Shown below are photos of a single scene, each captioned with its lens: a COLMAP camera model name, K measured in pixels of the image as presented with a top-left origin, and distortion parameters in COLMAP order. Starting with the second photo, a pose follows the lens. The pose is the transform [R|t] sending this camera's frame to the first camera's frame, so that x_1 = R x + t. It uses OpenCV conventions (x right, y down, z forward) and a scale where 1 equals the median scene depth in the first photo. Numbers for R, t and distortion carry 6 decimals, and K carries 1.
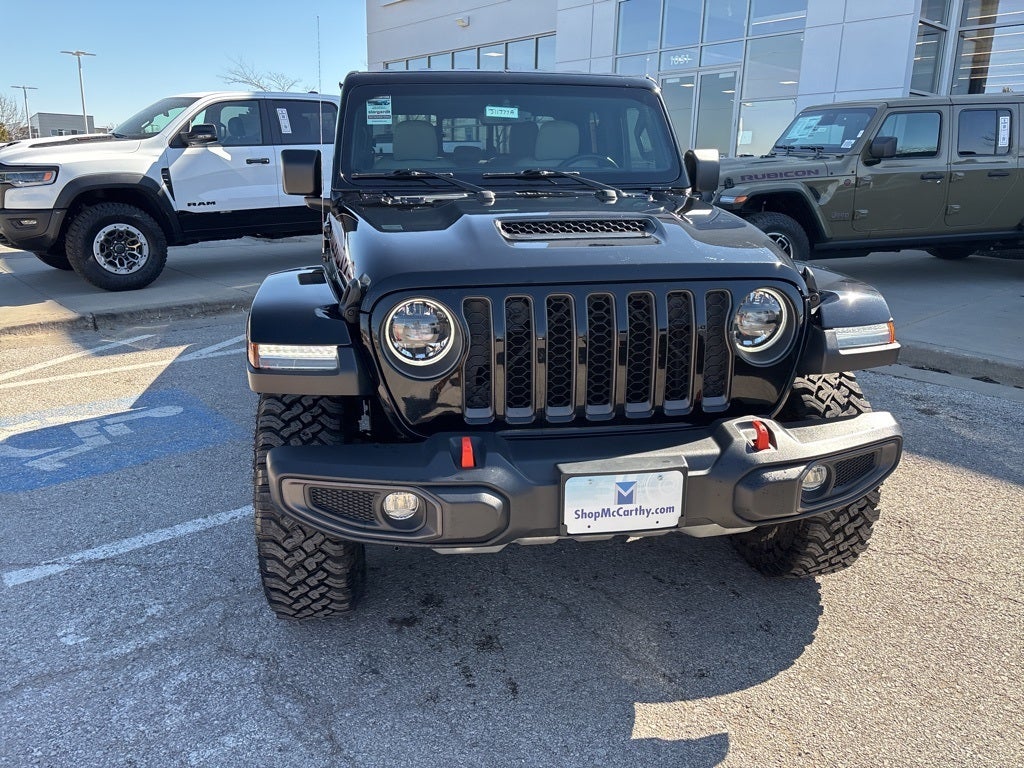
lens RADIAL K [[775.1, 0, 509.9], [0, 775.1, 380.5], [0, 0, 1]] dist [0.048071, -0.056907]
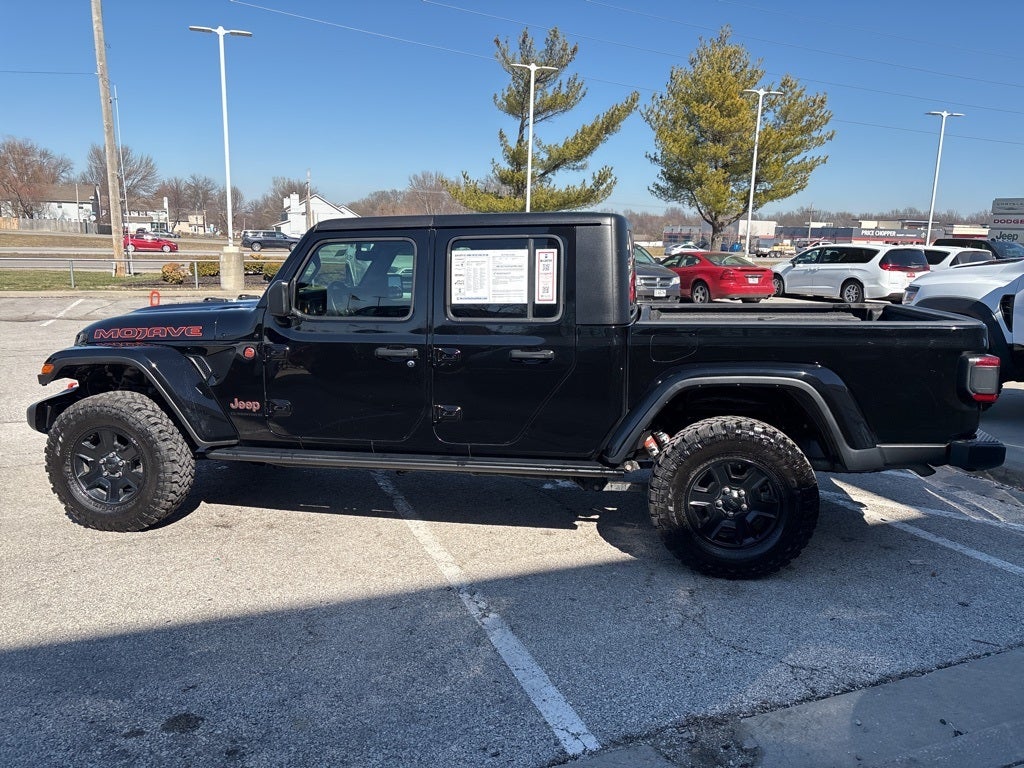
lens RADIAL K [[775.1, 0, 509.0], [0, 775.1, 383.7], [0, 0, 1]] dist [0.048071, -0.056907]
pose [[-0.326772, 0.148918, -0.933297, 0.570808], [-0.272993, 0.930542, 0.244060, -0.242158], [0.904817, 0.334536, -0.263422, 0.765308]]
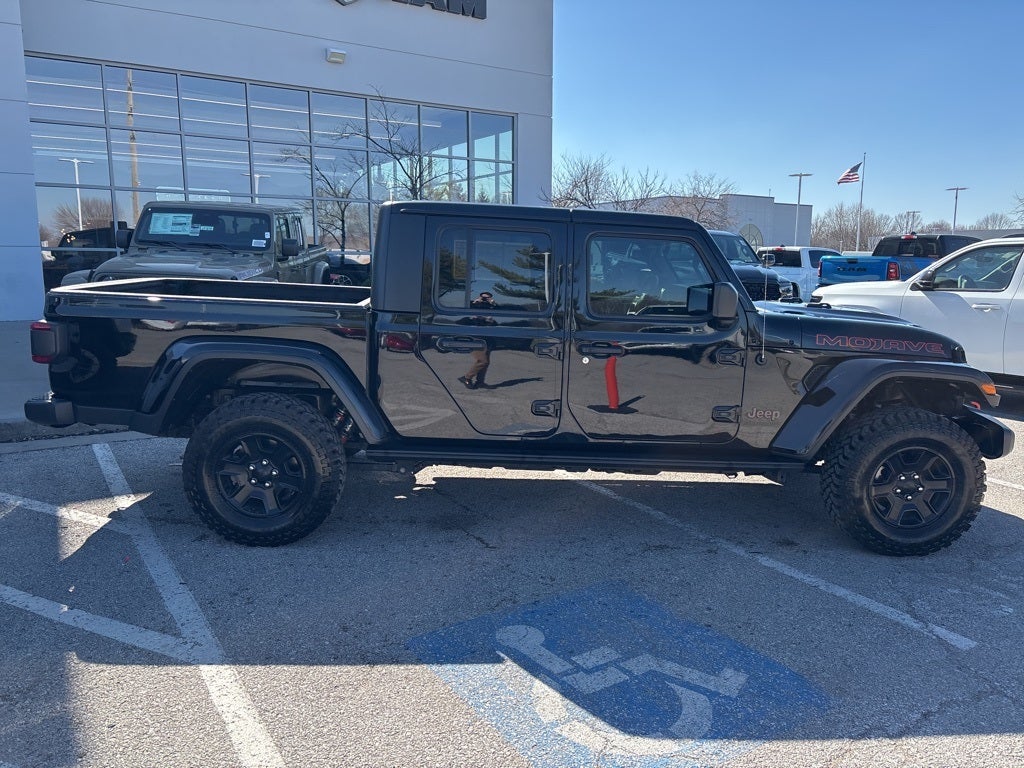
lens RADIAL K [[775.1, 0, 509.9], [0, 775.1, 382.2], [0, 0, 1]] dist [0.048071, -0.056907]
pose [[0.124608, -0.174157, 0.976802, -0.649373], [0.248315, 0.958620, 0.139238, -0.169523], [-0.960631, 0.225204, 0.162698, 0.492147]]
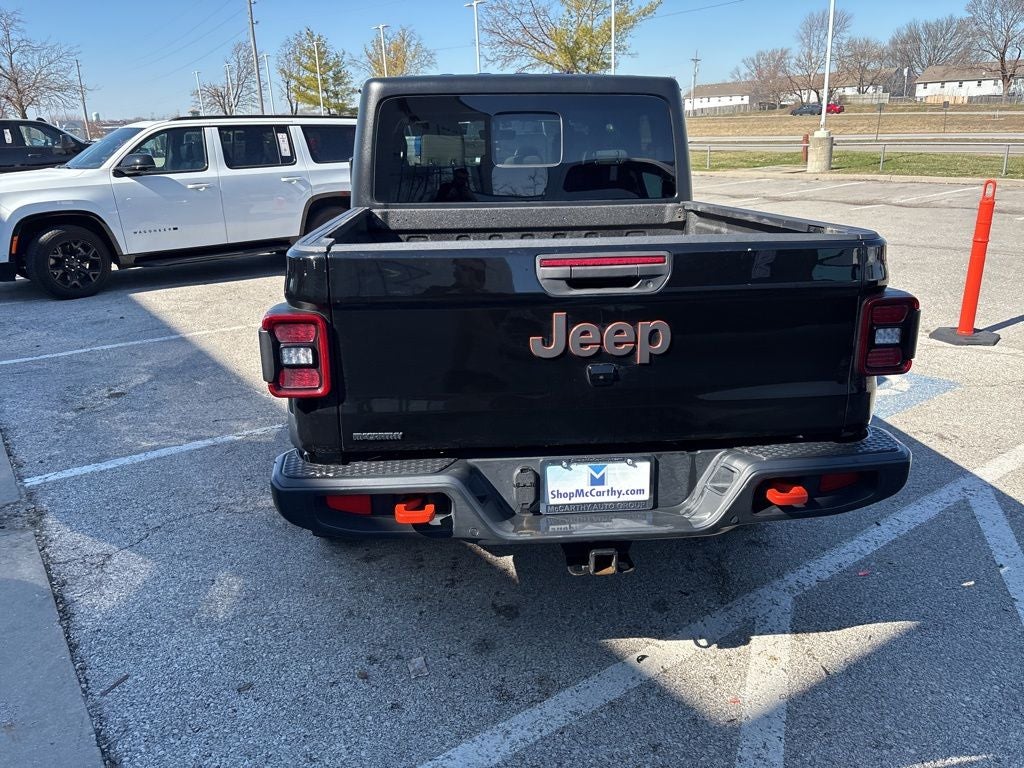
lens RADIAL K [[775.1, 0, 507.4], [0, 775.1, 369.2], [0, 0, 1]] dist [0.048071, -0.056907]
pose [[-0.997501, -0.011378, 0.069733, -0.059333], [0.027775, 0.844346, 0.535078, -0.336977], [-0.064967, 0.535677, -0.841920, 1.112472]]
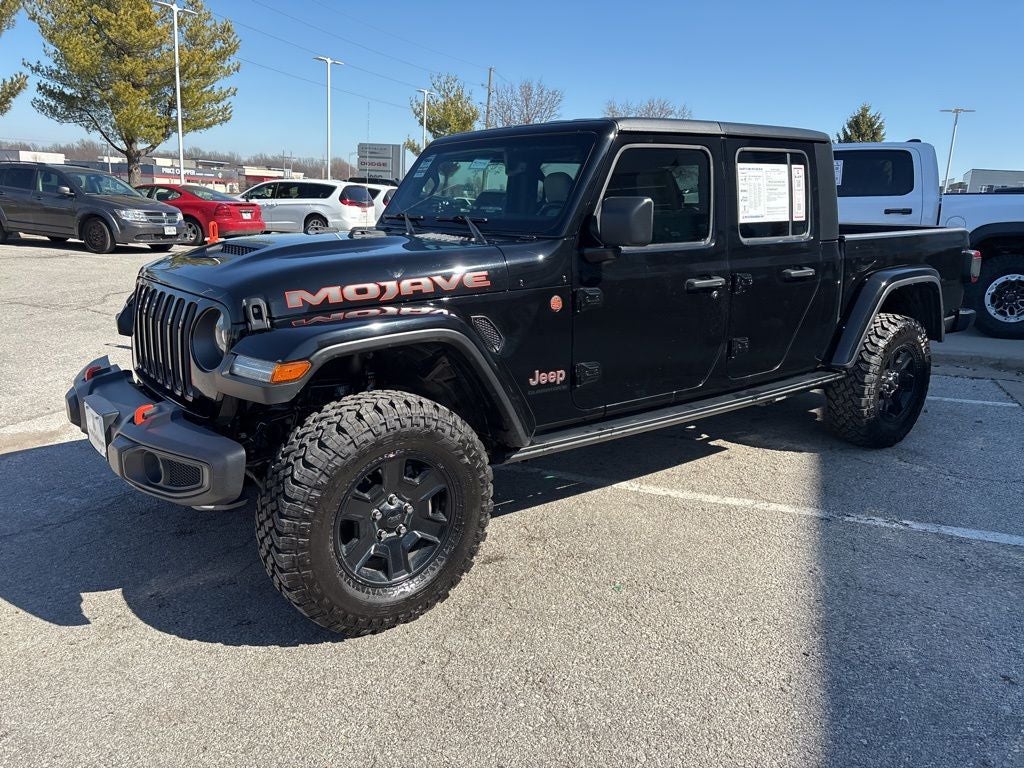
lens RADIAL K [[775.1, 0, 511.9], [0, 775.1, 377.1], [0, 0, 1]] dist [0.048071, -0.056907]
pose [[0.491476, 0.195119, -0.848752, 0.436148], [-0.255871, 0.963918, 0.073431, -0.061057], [0.832455, 0.181081, 0.523668, 0.221326]]
